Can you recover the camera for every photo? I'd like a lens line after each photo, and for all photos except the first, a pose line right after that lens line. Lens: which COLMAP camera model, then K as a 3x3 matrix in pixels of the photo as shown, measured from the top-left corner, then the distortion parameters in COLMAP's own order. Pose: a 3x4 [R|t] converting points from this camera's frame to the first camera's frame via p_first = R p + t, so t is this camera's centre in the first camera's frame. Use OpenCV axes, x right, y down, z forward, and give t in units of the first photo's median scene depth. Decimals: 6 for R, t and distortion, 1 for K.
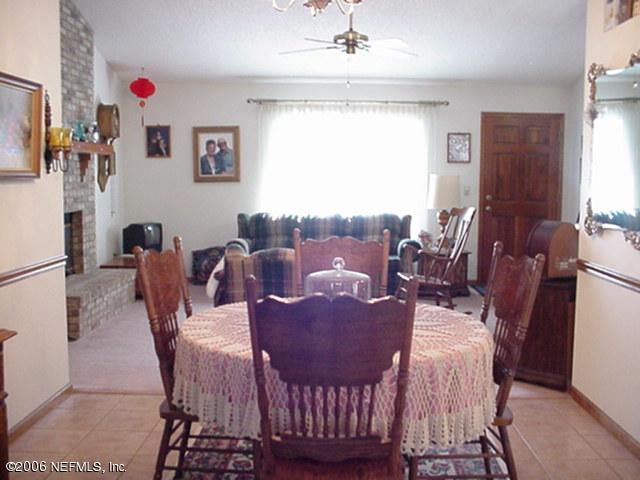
lens RADIAL K [[719.4, 0, 322.0], [0, 719.4, 255.7], [0, 0, 1]] dist [-0.188041, 0.291360]
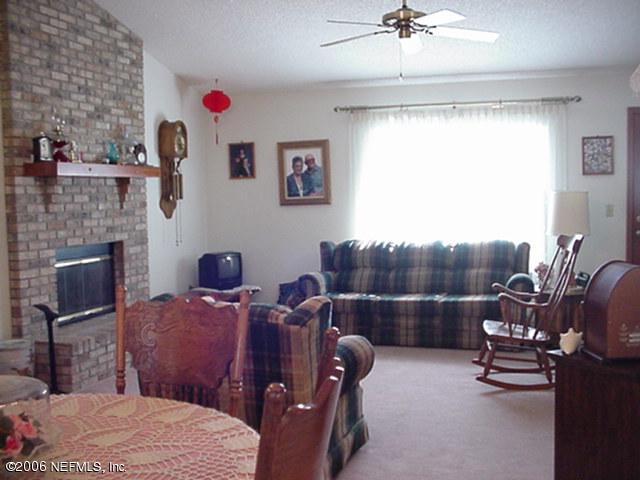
lens RADIAL K [[719.4, 0, 322.0], [0, 719.4, 255.7], [0, 0, 1]] dist [-0.188041, 0.291360]
pose [[0.954056, -0.000914, -0.299626, 0.137965], [-0.007082, 0.999647, -0.025598, -0.019863], [0.299544, 0.026544, 0.953713, 0.182132]]
